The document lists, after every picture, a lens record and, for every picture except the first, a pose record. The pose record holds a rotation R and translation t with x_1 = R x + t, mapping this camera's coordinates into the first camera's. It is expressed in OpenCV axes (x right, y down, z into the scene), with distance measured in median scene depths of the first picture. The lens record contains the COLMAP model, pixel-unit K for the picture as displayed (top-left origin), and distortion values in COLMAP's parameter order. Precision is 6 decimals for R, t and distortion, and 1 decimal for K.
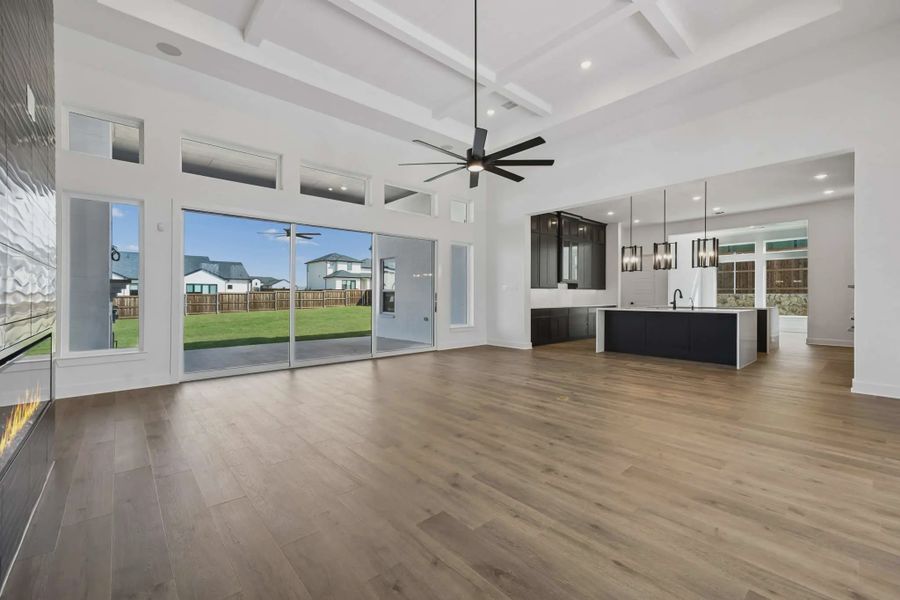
lens RADIAL K [[365.5, 0, 445.9], [0, 365.5, 299.1], [0, 0, 1]] dist [0.002072, -0.000340]
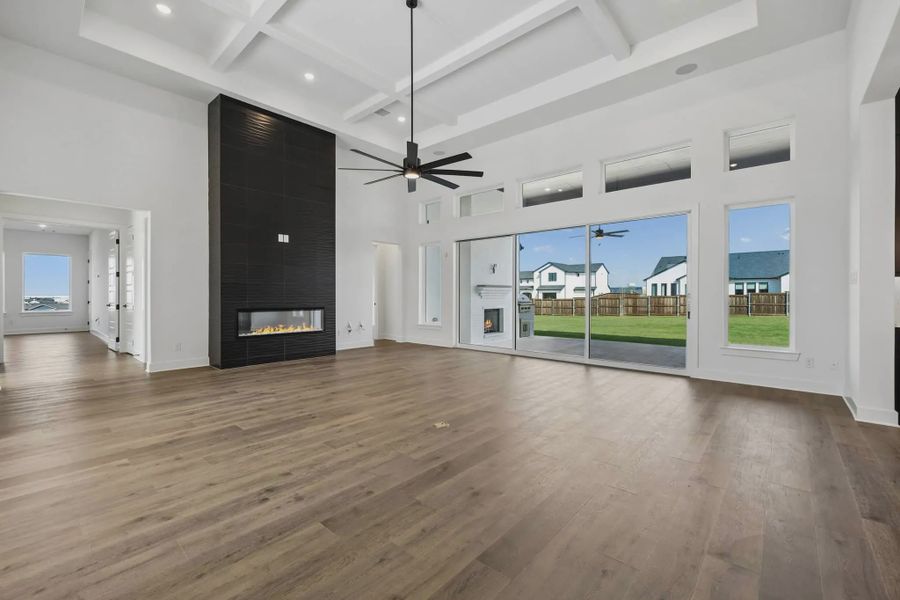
lens RADIAL K [[365.5, 0, 448.8], [0, 365.5, 298.6], [0, 0, 1]] dist [0.002072, -0.000340]
pose [[0.164647, 0.011070, -0.986290, 0.546703], [-0.010384, 0.999901, 0.009489, -0.005609], [0.986298, 0.008679, 0.164746, 0.435267]]
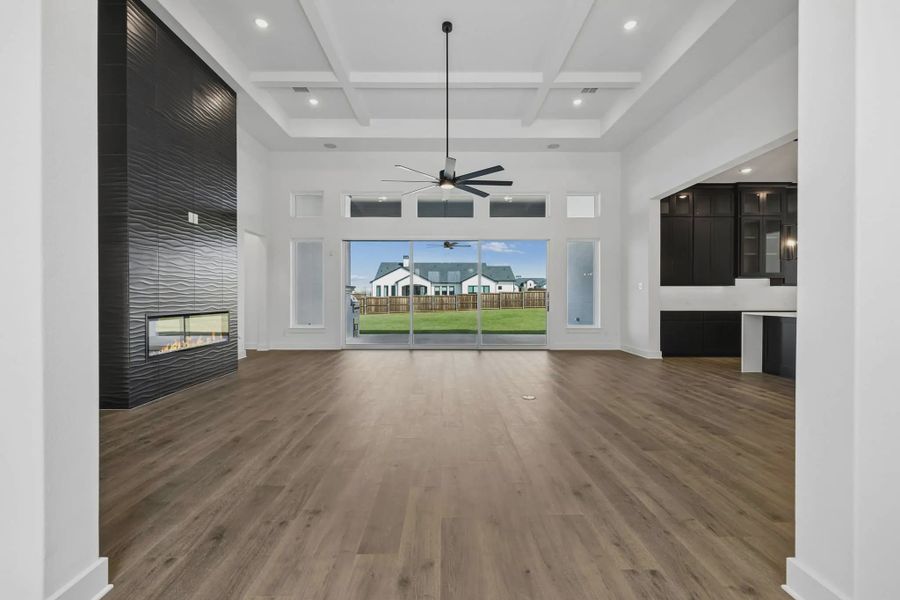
lens RADIAL K [[365.5, 0, 444.2], [0, 365.5, 294.8], [0, 0, 1]] dist [0.002072, -0.000340]
pose [[0.769046, -0.001619, -0.639192, 0.388046], [-0.005048, 0.999950, -0.008606, -0.000542], [0.639174, 0.009845, 0.768999, 0.038187]]
